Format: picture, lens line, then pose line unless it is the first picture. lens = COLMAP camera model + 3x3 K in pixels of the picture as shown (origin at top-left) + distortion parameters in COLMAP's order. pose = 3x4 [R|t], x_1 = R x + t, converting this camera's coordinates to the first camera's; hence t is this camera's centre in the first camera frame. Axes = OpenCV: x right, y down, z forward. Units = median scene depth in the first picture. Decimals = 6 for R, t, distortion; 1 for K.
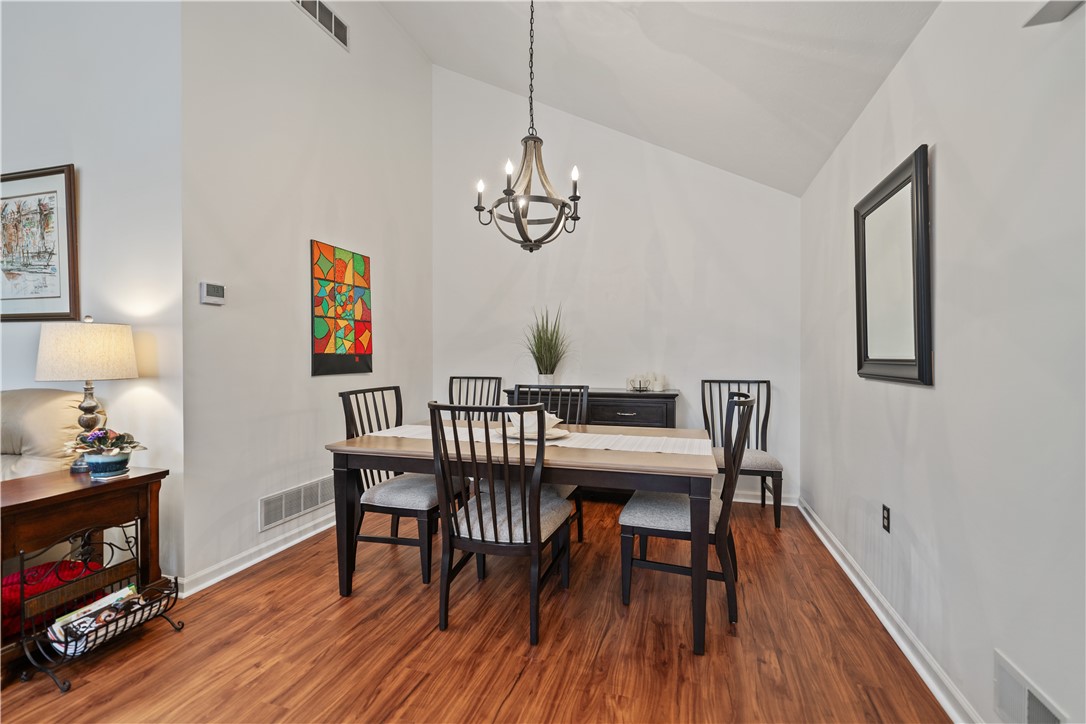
lens RADIAL K [[489.2, 0, 546.6], [0, 489.2, 357.4], [0, 0, 1]] dist [0.003861, -0.001611]
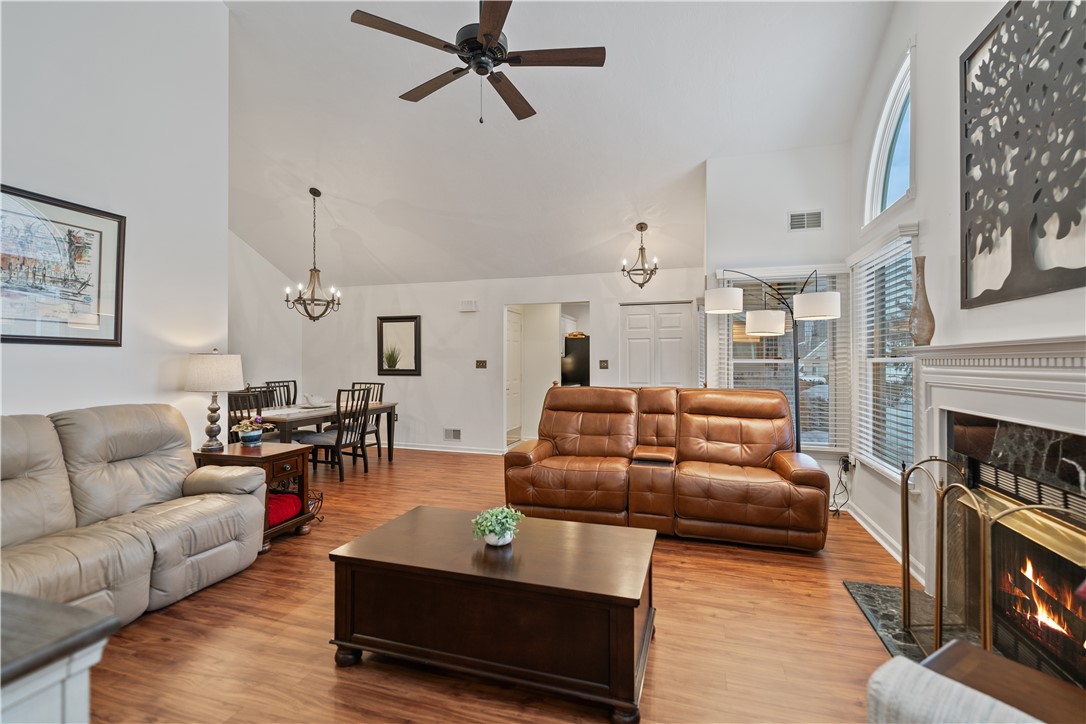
lens RADIAL K [[489.2, 0, 540.2], [0, 489.2, 358.7], [0, 0, 1]] dist [0.003861, -0.001611]
pose [[0.021373, 0.005412, 0.999757, -2.087503], [0.001821, 0.999983, -0.005452, -0.036831], [-0.999770, 0.001938, 0.021363, -0.039967]]
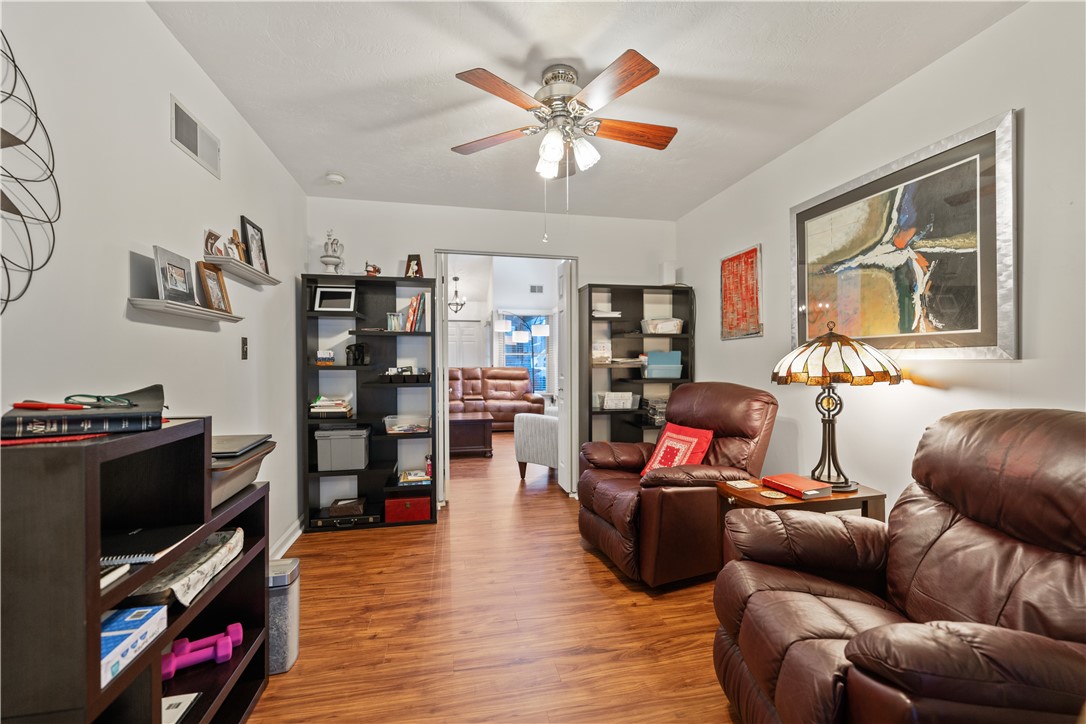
lens RADIAL K [[470.9, 0, 548.0], [0, 470.9, 358.1], [0, 0, 1]] dist [0.003863, -0.000191]
pose [[-0.475225, 0.004616, 0.879852, -4.560412], [0.005586, 0.999982, -0.002229, 0.033075], [-0.879847, 0.003856, -0.475242, 1.203898]]
